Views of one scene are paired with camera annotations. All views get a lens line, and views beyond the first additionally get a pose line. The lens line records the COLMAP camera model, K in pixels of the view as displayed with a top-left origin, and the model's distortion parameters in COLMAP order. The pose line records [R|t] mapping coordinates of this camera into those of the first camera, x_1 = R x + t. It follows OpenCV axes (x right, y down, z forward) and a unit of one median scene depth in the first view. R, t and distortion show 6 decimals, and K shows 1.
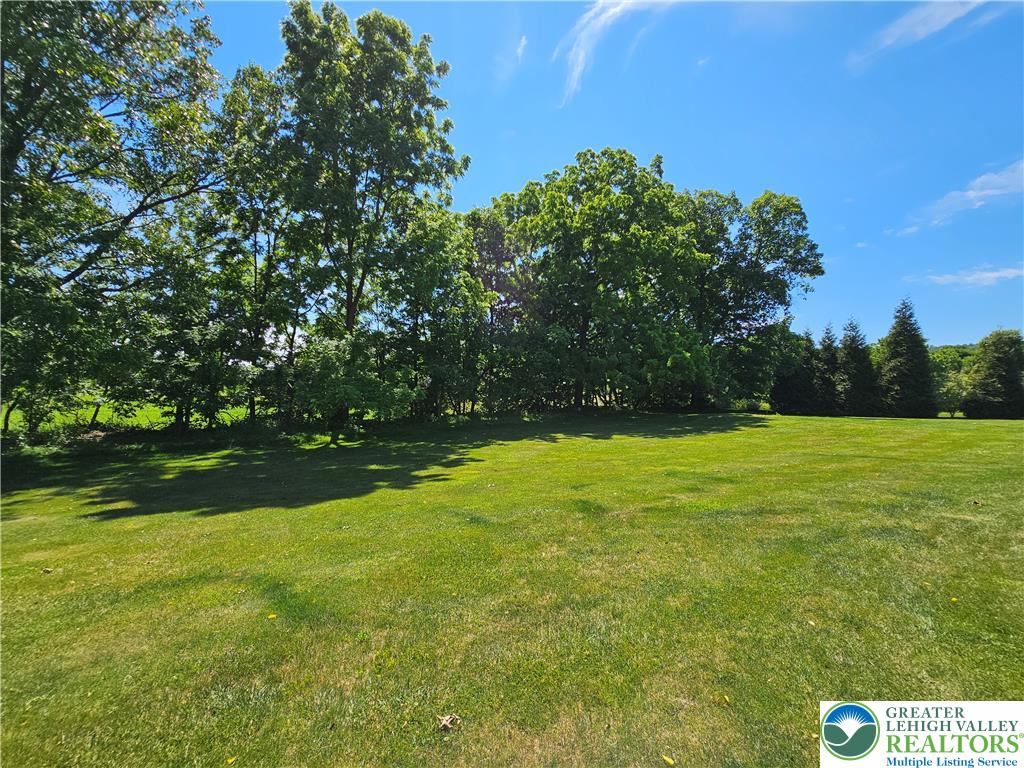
lens RADIAL K [[411.2, 0, 514.0], [0, 411.2, 389.7], [0, 0, 1]] dist [0.002476, -0.000065]
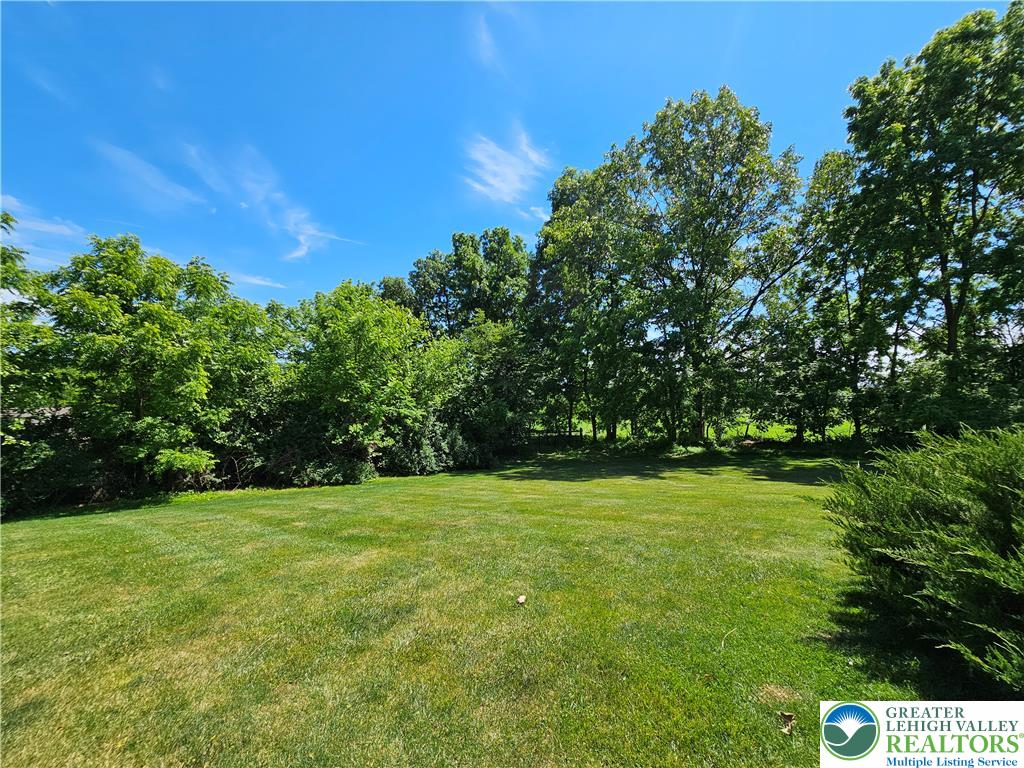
lens RADIAL K [[411.2, 0, 513.8], [0, 411.2, 388.3], [0, 0, 1]] dist [0.002476, -0.000065]
pose [[0.261985, -0.084515, -0.961364, 0.262005], [0.036820, 0.996308, -0.077553, -0.008961], [0.964369, -0.015079, 0.264130, -0.258553]]
